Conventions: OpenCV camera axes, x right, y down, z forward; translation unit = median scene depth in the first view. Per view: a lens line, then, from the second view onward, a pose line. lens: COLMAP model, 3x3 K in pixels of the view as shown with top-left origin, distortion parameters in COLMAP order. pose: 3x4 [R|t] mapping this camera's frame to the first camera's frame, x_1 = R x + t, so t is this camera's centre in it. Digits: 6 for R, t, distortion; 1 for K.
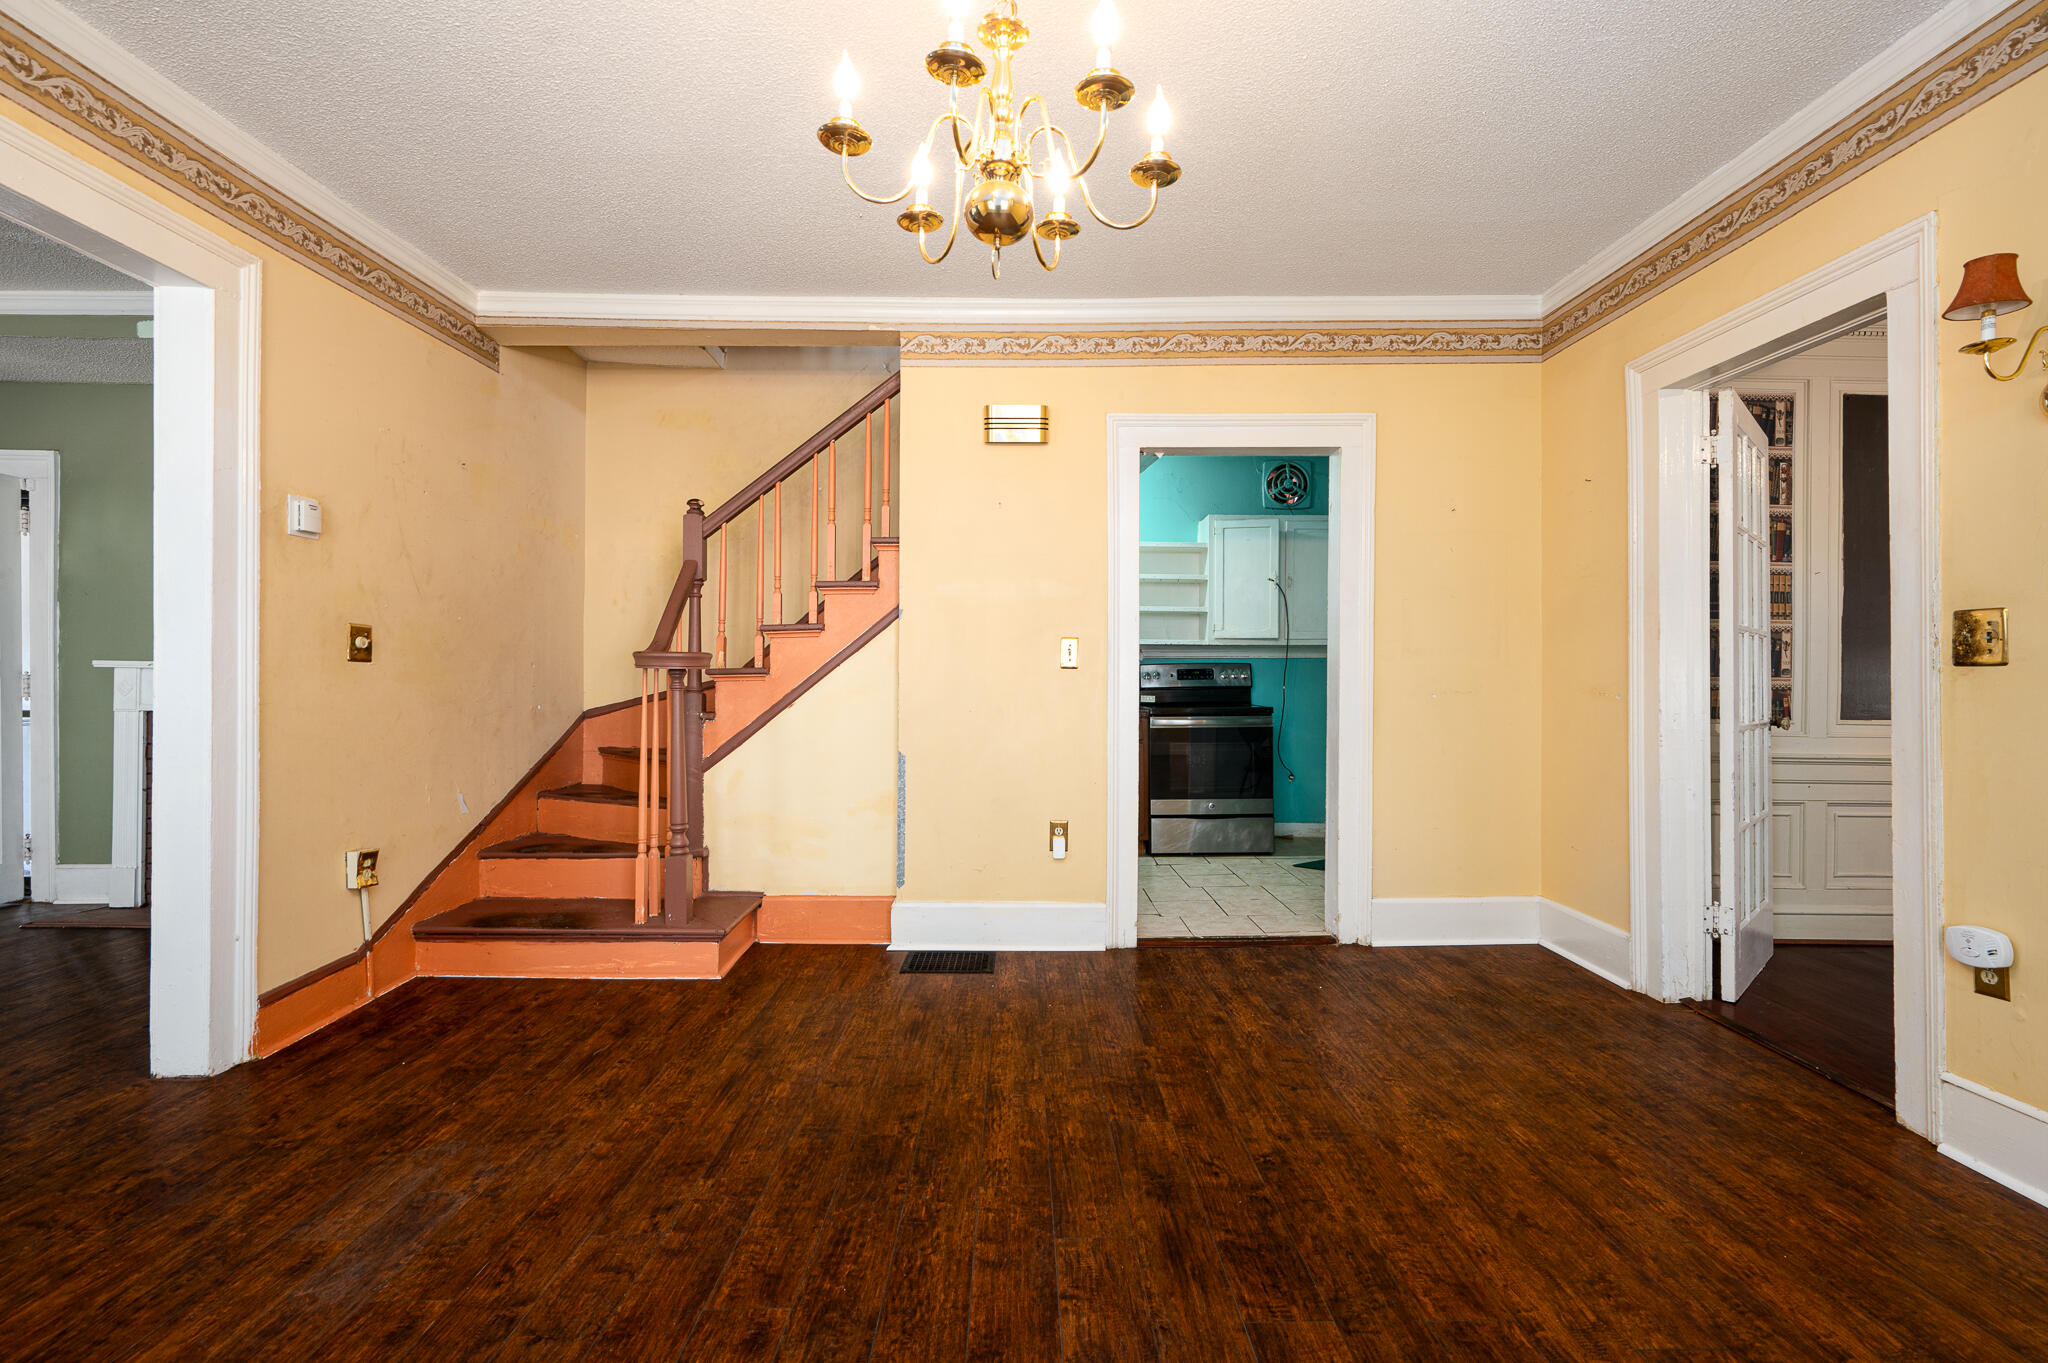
lens RADIAL K [[940.6, 0, 1028.4], [0, 940.6, 693.0], [0, 0, 1]] dist [-0.000466, 0.000109]
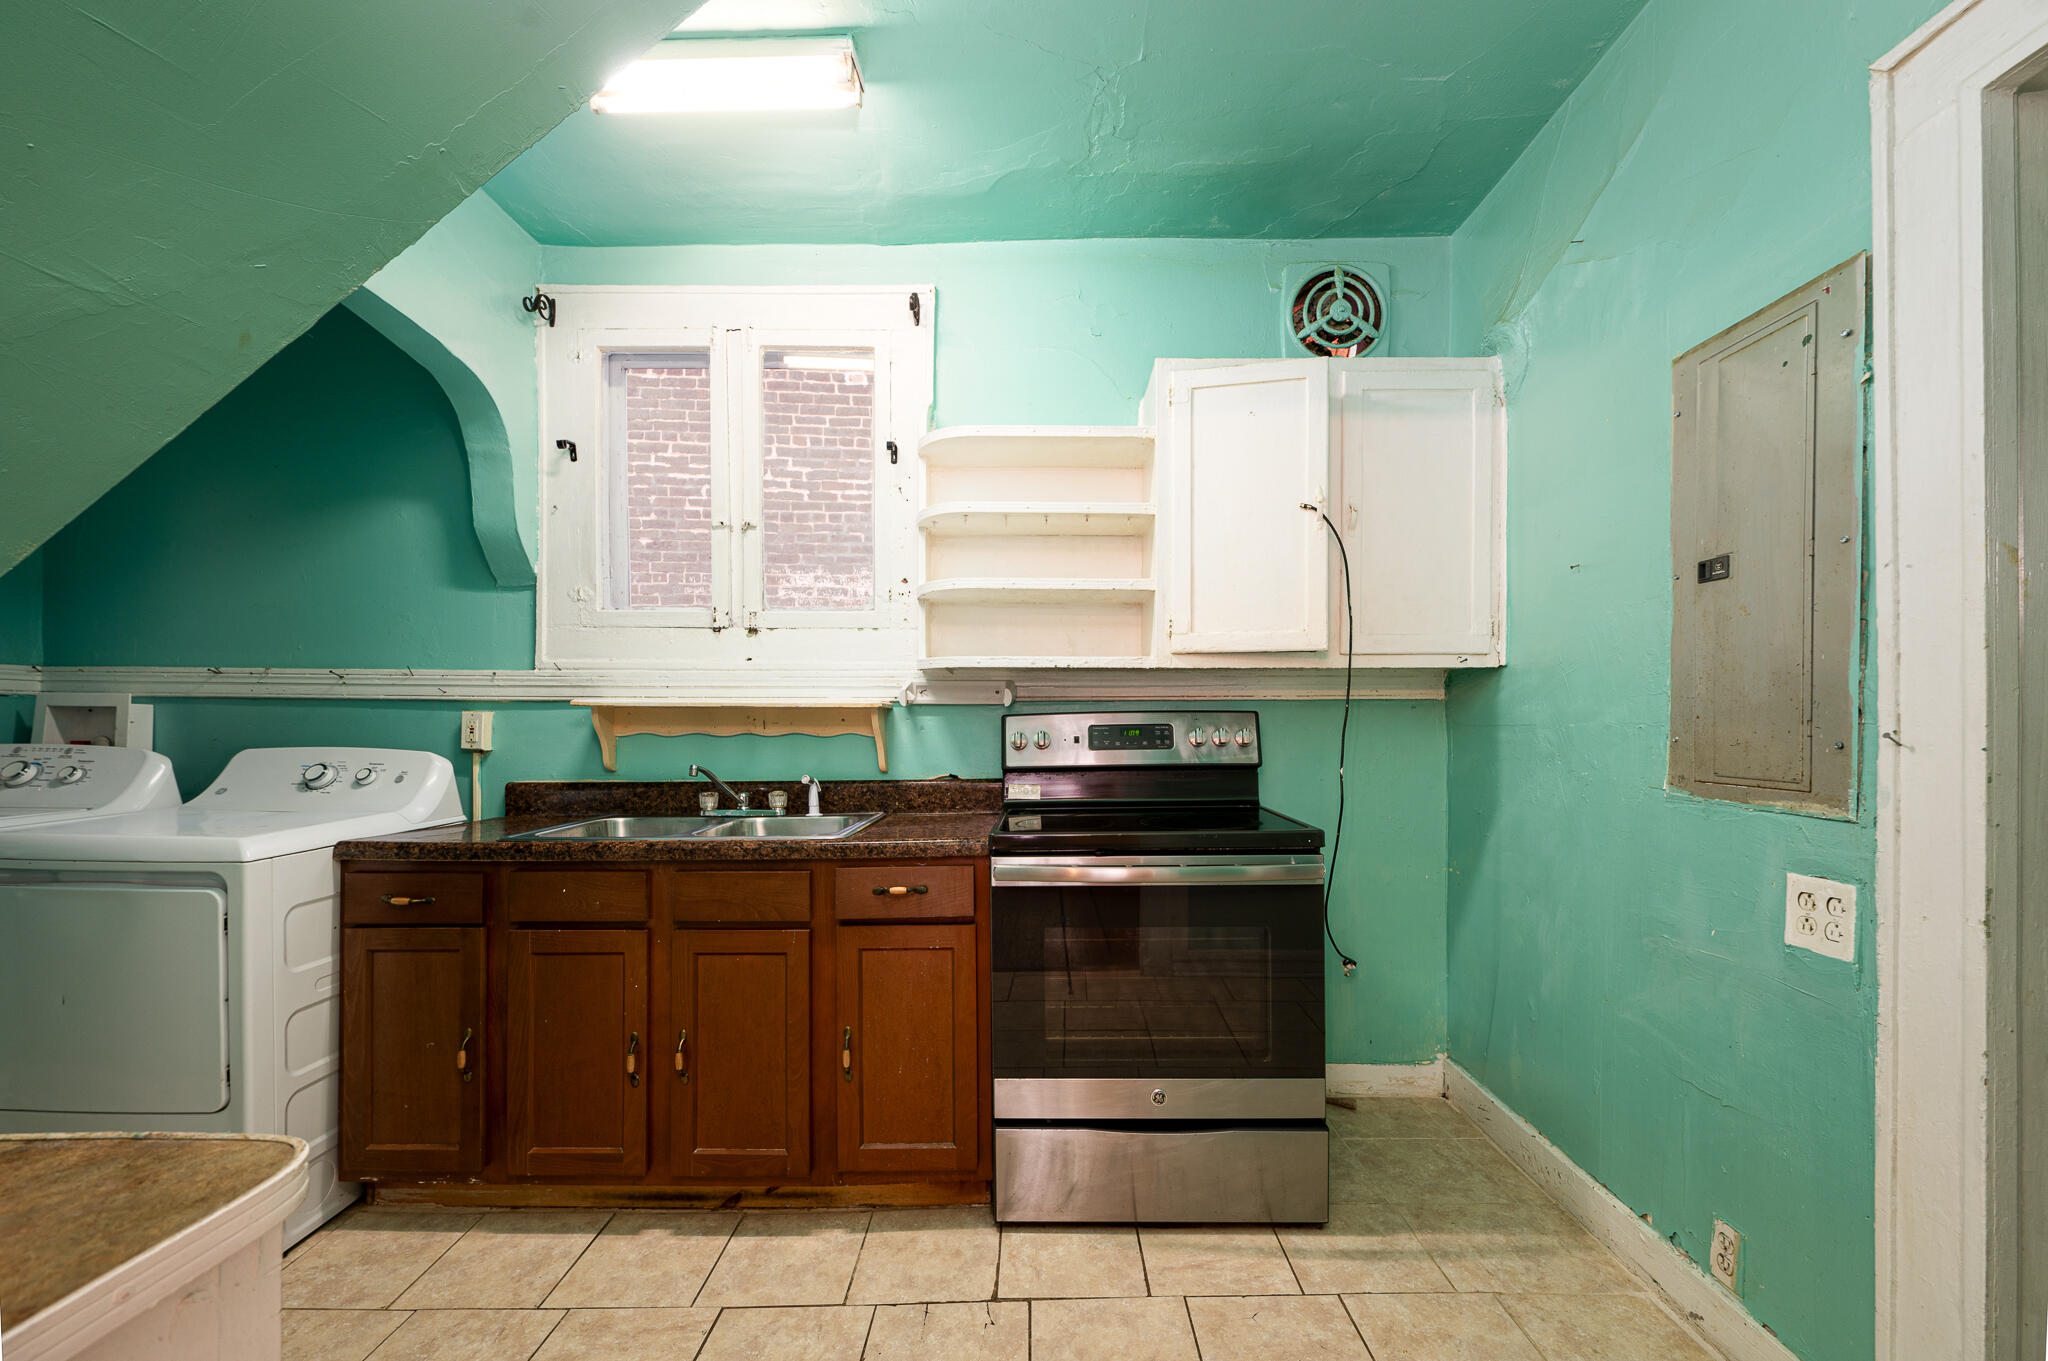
lens RADIAL K [[814.5, 0, 1037.1], [0, 814.5, 723.2], [0, 0, 1]] dist [-0.001665, -0.000152]
pose [[0.999933, -0.004075, -0.010819, 0.291783], [0.003958, 0.999934, -0.010812, -0.045931], [0.010863, 0.010769, 0.999883, 1.311039]]
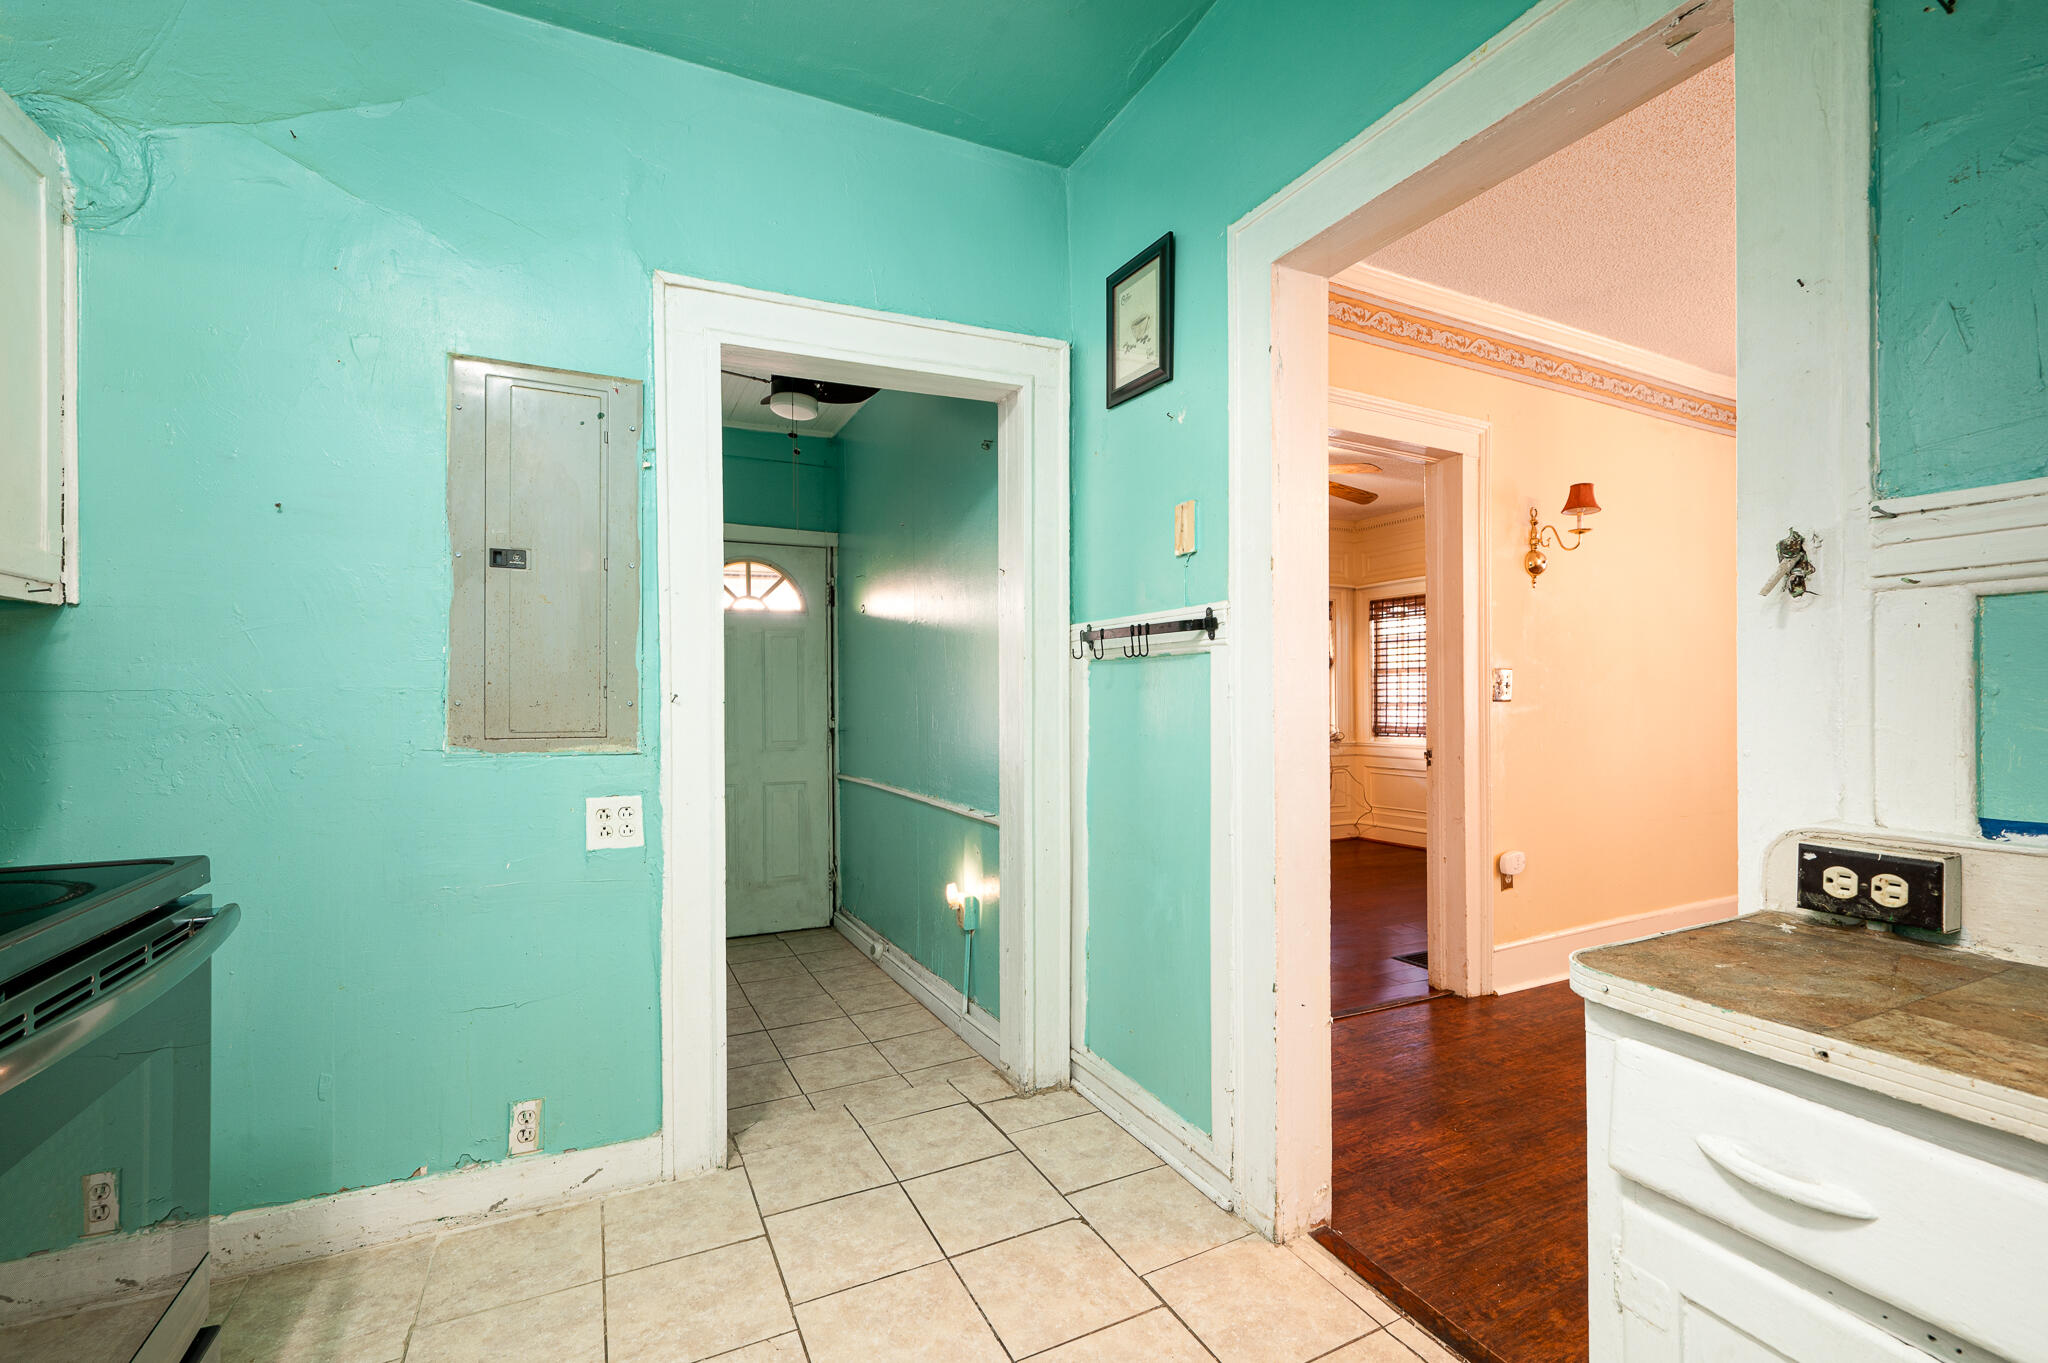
lens RADIAL K [[881.1, 0, 1034.1], [0, 881.1, 694.1], [0, 0, 1]] dist [0.000642, 0.000163]
pose [[-0.438696, 0.000854, 0.898635, -0.047002], [0.012619, 0.999907, 0.005210, -0.043943], [-0.898547, 0.013626, -0.438666, 1.762239]]
